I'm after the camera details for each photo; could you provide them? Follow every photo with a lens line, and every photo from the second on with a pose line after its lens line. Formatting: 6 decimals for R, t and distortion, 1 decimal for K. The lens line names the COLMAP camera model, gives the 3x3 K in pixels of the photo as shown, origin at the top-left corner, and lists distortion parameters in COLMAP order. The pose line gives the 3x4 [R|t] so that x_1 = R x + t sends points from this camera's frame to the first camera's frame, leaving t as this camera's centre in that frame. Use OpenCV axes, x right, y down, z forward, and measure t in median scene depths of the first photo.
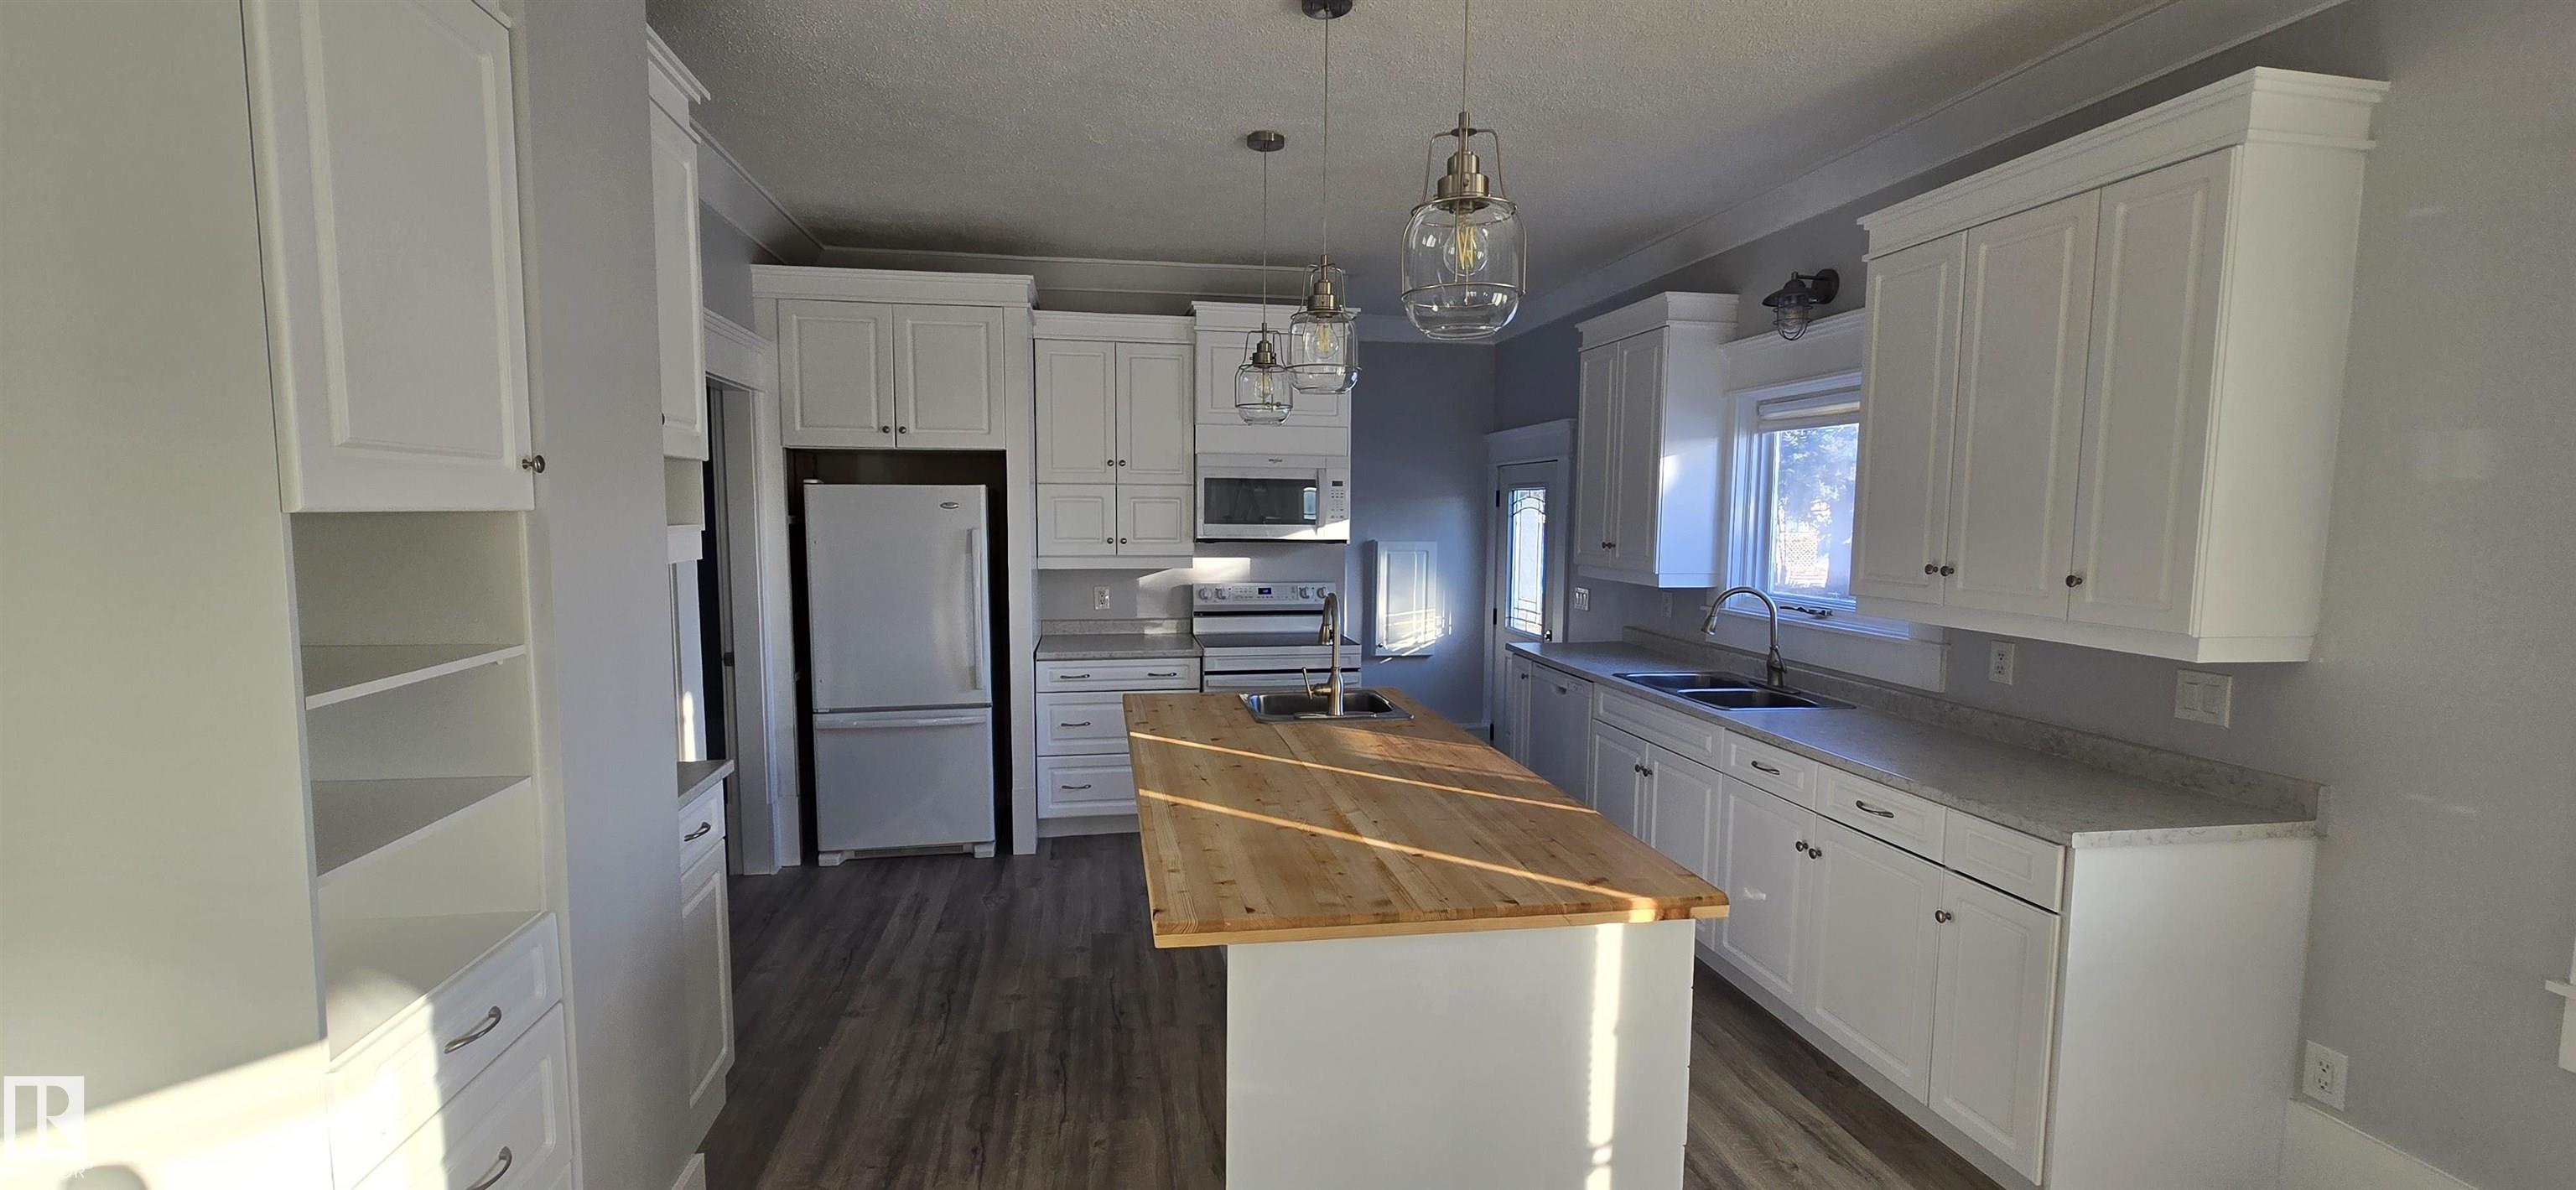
lens RADIAL K [[1049.4, 0, 1275.7], [0, 1049.4, 603.4], [0, 0, 1]] dist [0.005438, -0.002311]
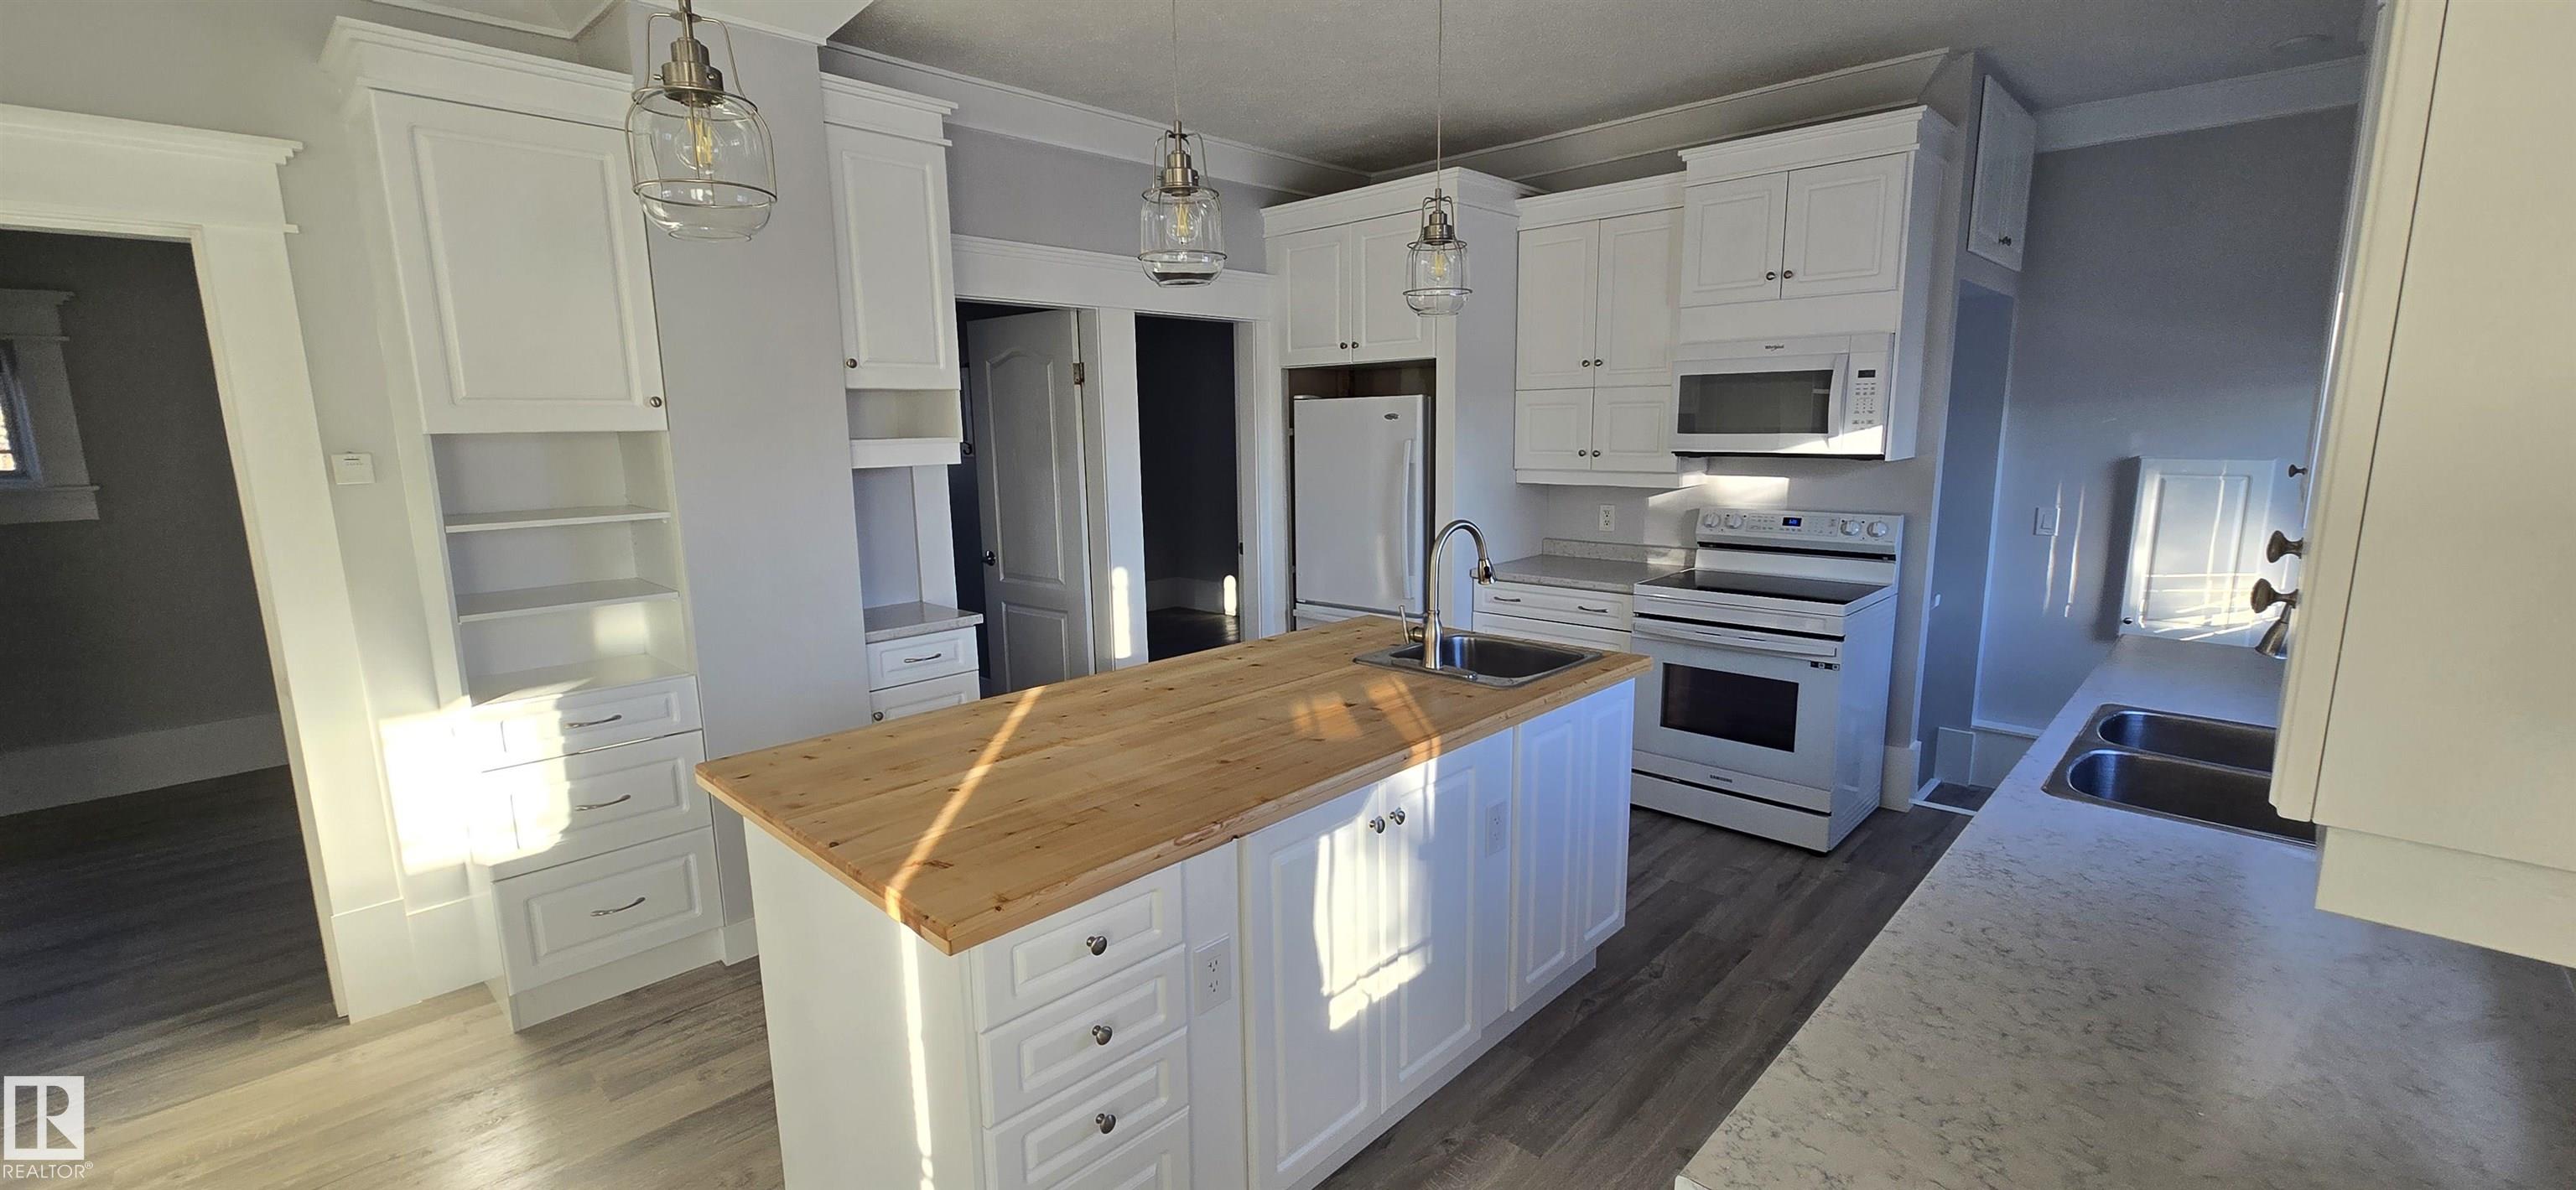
lens RADIAL K [[1049.4, 0, 1283.8], [0, 1049.4, 607.5], [0, 0, 1]] dist [0.005438, -0.002311]
pose [[0.595861, 0.126958, -0.792989, 0.487137], [-0.055636, 0.991579, 0.116947, -0.023786], [0.801158, -0.025566, 0.597906, 0.315773]]
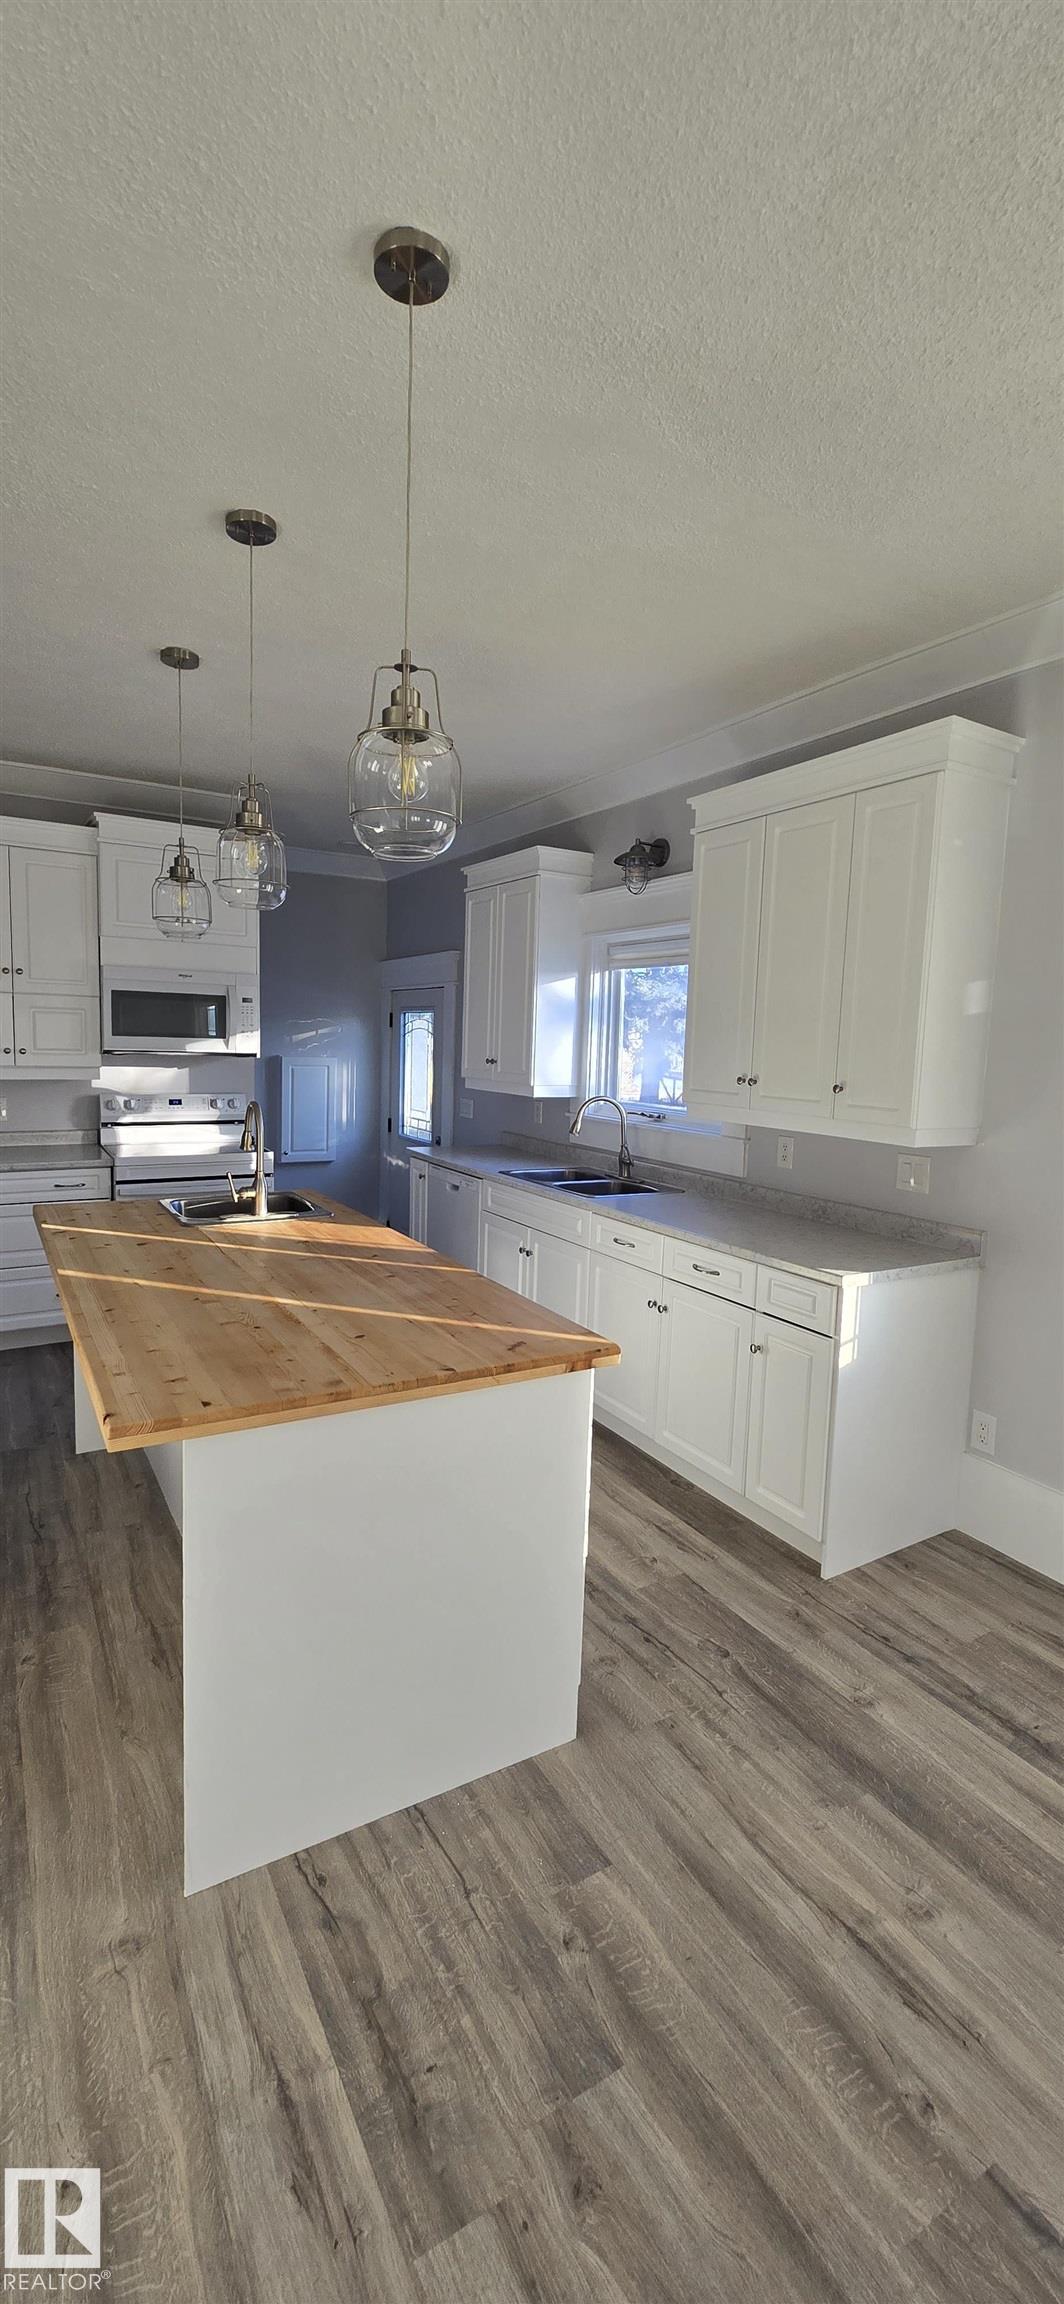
lens RADIAL K [[938.6, 0, 518.4], [0, 938.6, 1138.3], [0, 0, 1]] dist [0.005438, -0.002311]
pose [[0.937065, -0.016895, 0.348745, -0.021678], [0.008747, 0.999651, 0.024925, 0.004985], [-0.349044, -0.020306, 0.936886, 0.015377]]
